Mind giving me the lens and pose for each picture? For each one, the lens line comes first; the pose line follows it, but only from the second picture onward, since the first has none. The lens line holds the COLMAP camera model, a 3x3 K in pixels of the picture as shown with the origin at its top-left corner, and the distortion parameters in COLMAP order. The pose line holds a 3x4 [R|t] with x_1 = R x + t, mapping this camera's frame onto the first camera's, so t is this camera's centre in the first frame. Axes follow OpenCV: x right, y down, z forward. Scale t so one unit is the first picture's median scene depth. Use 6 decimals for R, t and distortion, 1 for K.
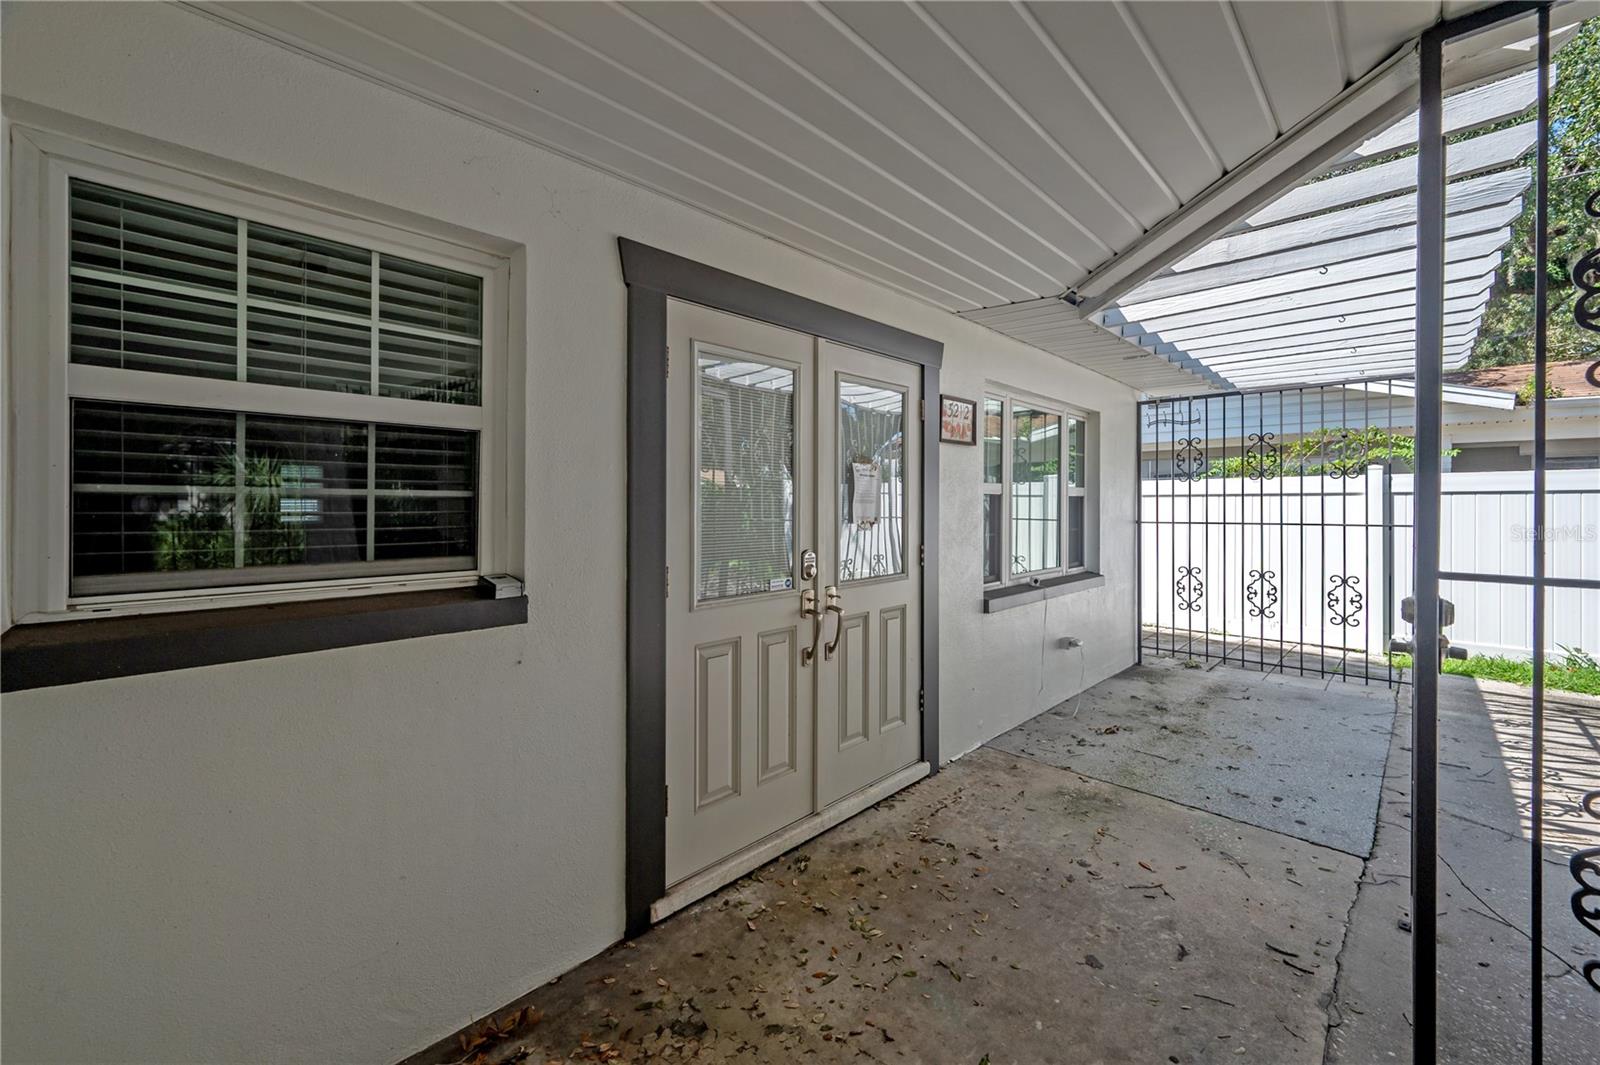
lens RADIAL K [[641.3, 0, 795.2], [0, 641.3, 508.0], [0, 0, 1]] dist [0.001252, 0.000129]
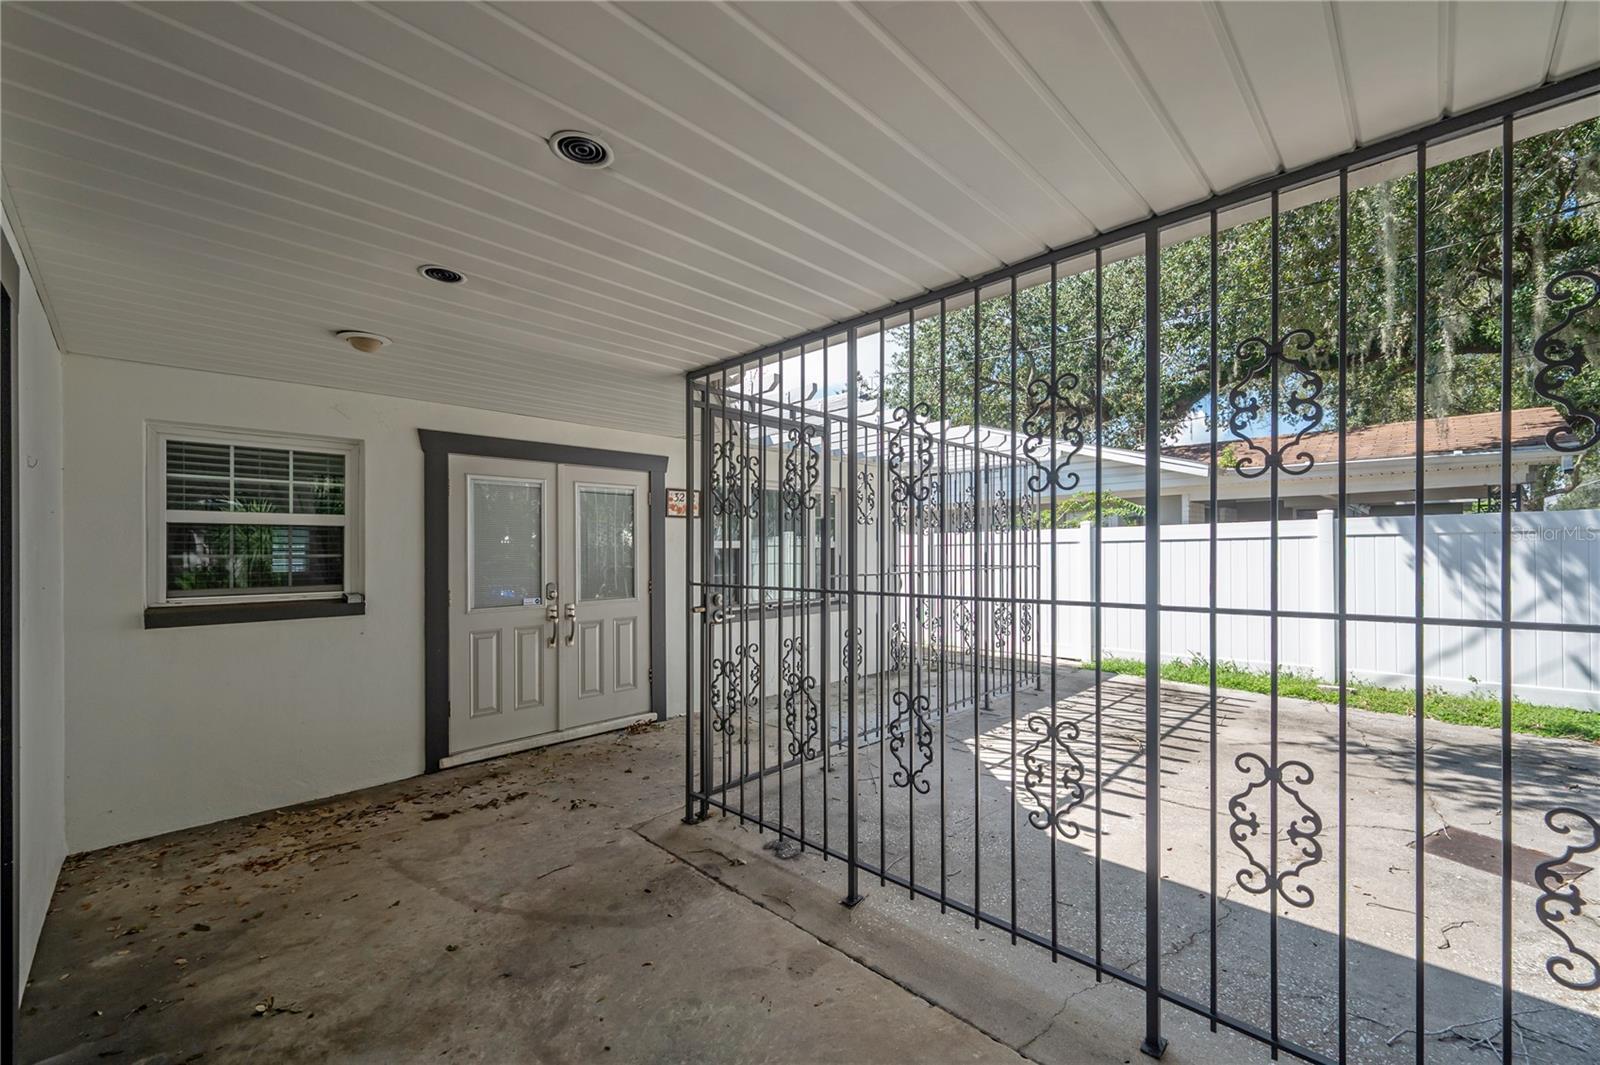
lens RADIAL K [[642.8, 0, 806.0], [0, 642.8, 549.5], [0, 0, 1]] dist [-0.003143, -0.000206]
pose [[0.999881, -0.014837, -0.004206, 0.669319], [0.014781, 0.999805, -0.013097, 0.005502], [0.004400, 0.013034, 0.999905, -0.718522]]
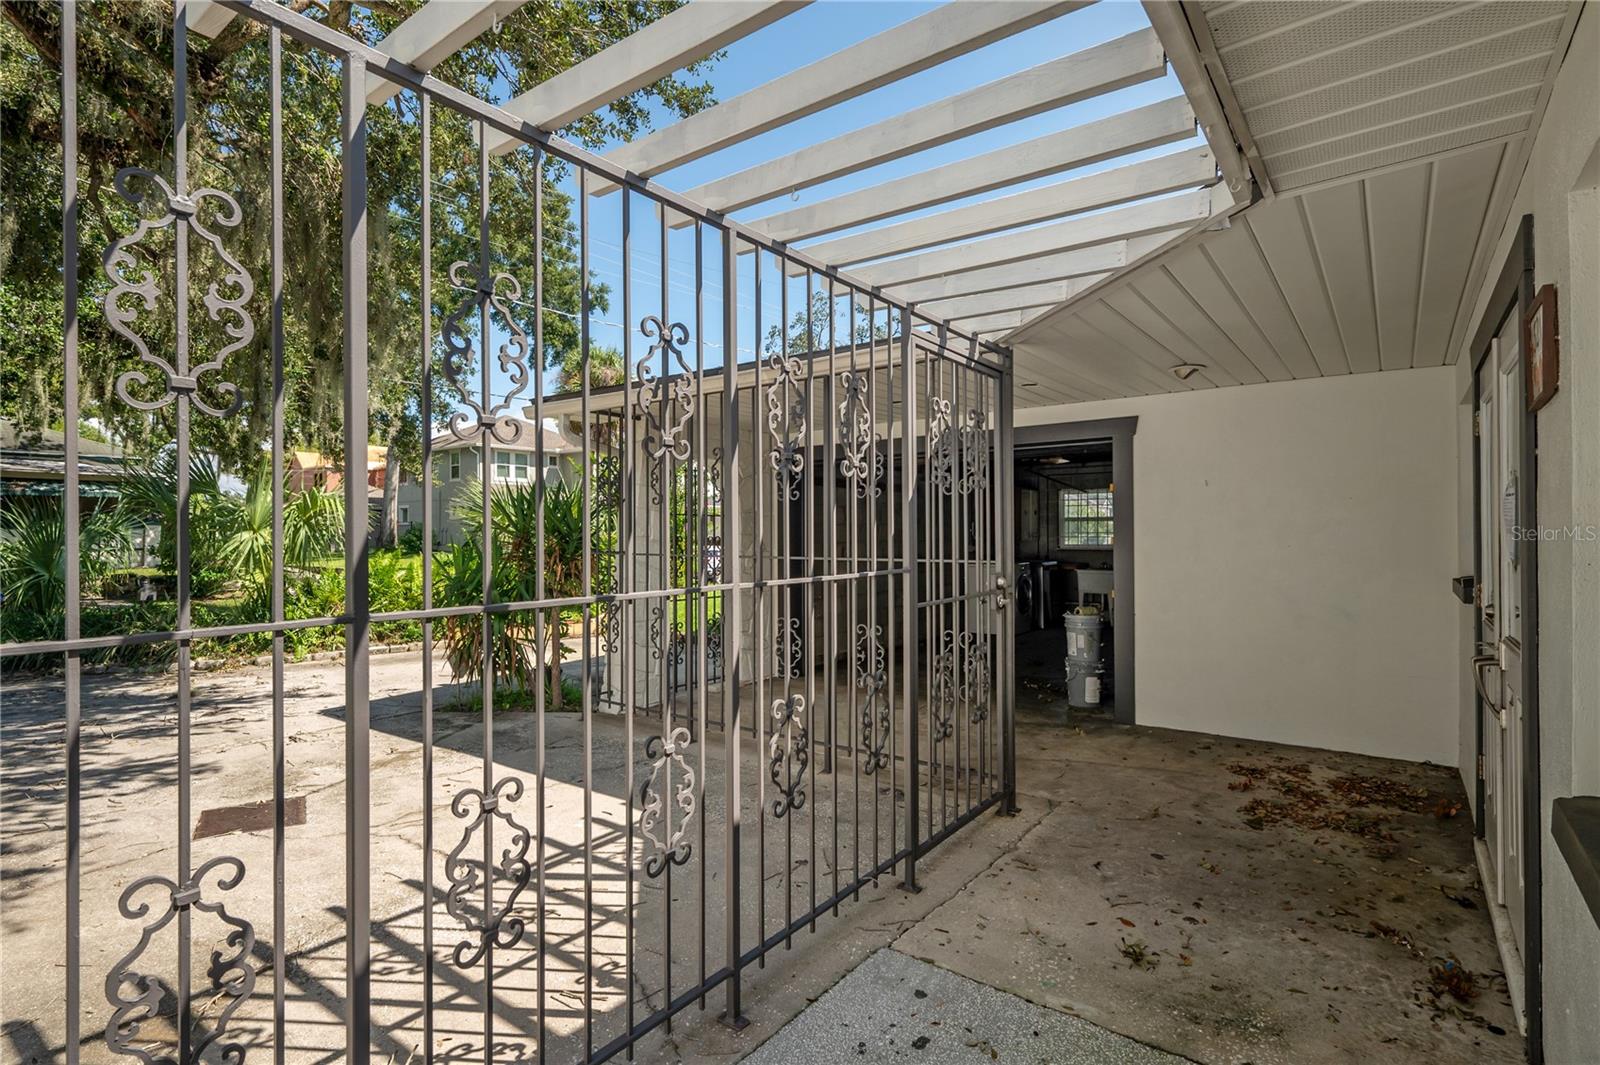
lens RADIAL K [[773.9, 0, 800.0], [0, 773.9, 532.5], [0, 0, 1]] dist [0.033806, 0.000208]
pose [[-0.991262, -0.007664, -0.131686, 0.992622], [-0.009481, 0.999868, 0.013182, -0.014699], [0.131568, 0.014315, -0.991204, 1.743965]]
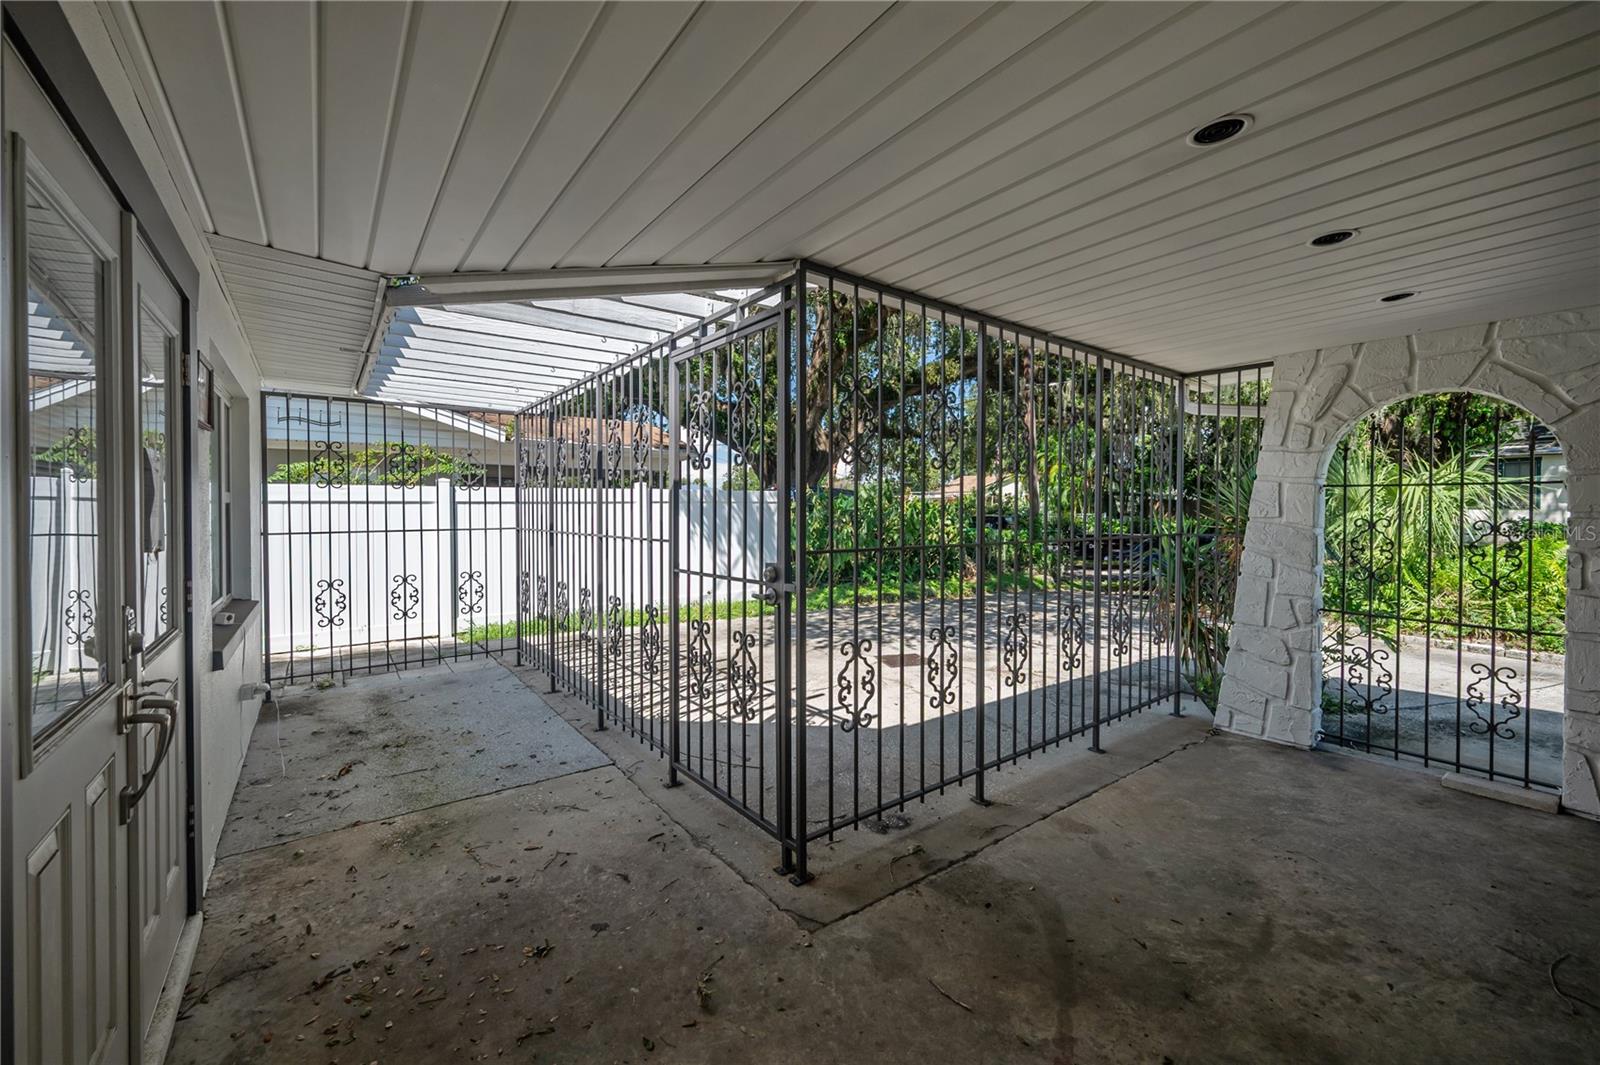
lens RADIAL K [[648.6, 0, 814.8], [0, 648.6, 501.0], [0, 0, 1]] dist [-0.000098, 0.000187]
pose [[0.136550, 0.011849, 0.990562, -0.400603], [0.009903, 0.999862, -0.013325, -0.003808], [-0.990584, 0.011629, 0.136414, 0.317931]]
